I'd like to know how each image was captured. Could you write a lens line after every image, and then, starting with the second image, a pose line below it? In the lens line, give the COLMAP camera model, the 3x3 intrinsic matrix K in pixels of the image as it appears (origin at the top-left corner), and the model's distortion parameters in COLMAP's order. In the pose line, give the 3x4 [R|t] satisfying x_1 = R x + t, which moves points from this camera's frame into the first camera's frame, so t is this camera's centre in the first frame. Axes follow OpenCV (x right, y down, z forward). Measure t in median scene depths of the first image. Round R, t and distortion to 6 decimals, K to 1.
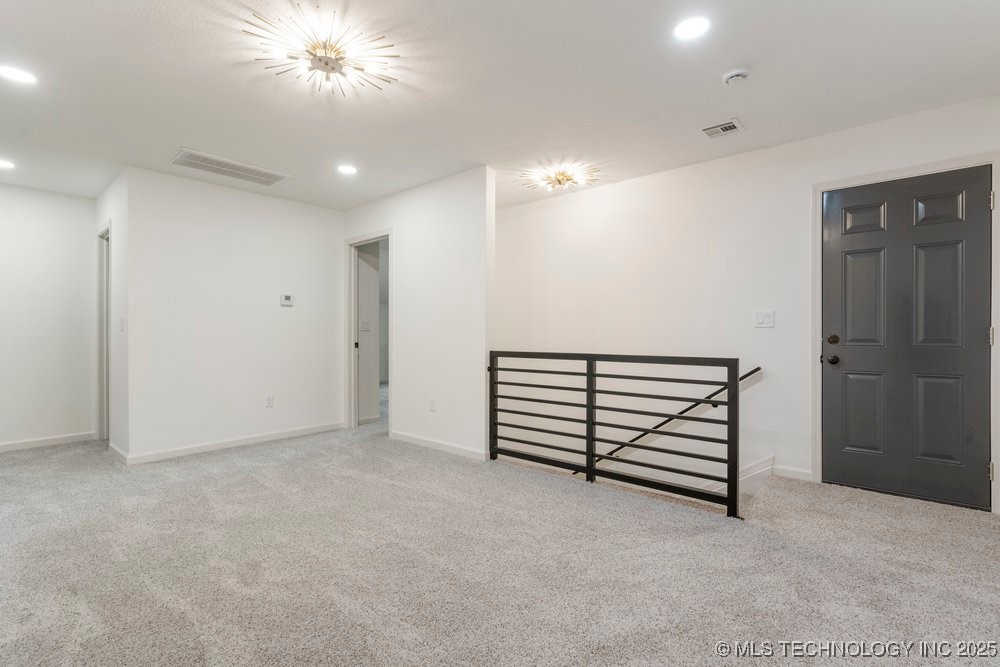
lens RADIAL K [[464.7, 0, 503.4], [0, 464.7, 336.5], [0, 0, 1]] dist [0.020419, 0.000859]
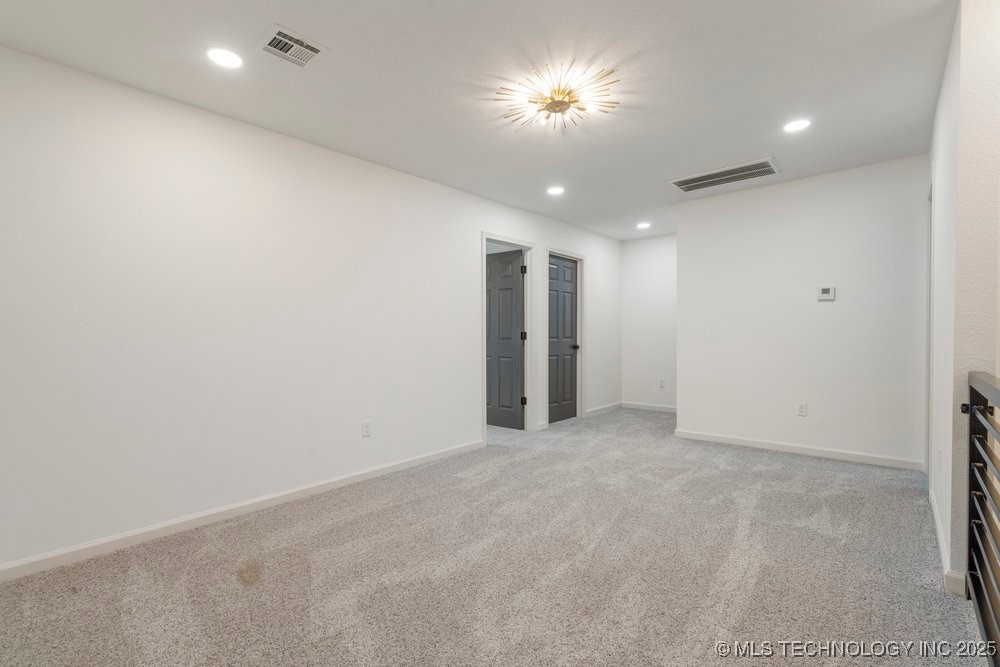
lens RADIAL K [[464.7, 0, 500.2], [0, 464.7, 334.5], [0, 0, 1]] dist [0.020419, 0.000859]
pose [[-0.011448, 0.001434, -0.999933, 0.538865], [0.001015, 0.999998, 0.001423, -0.008941], [0.999934, -0.000998, -0.011449, 0.593962]]
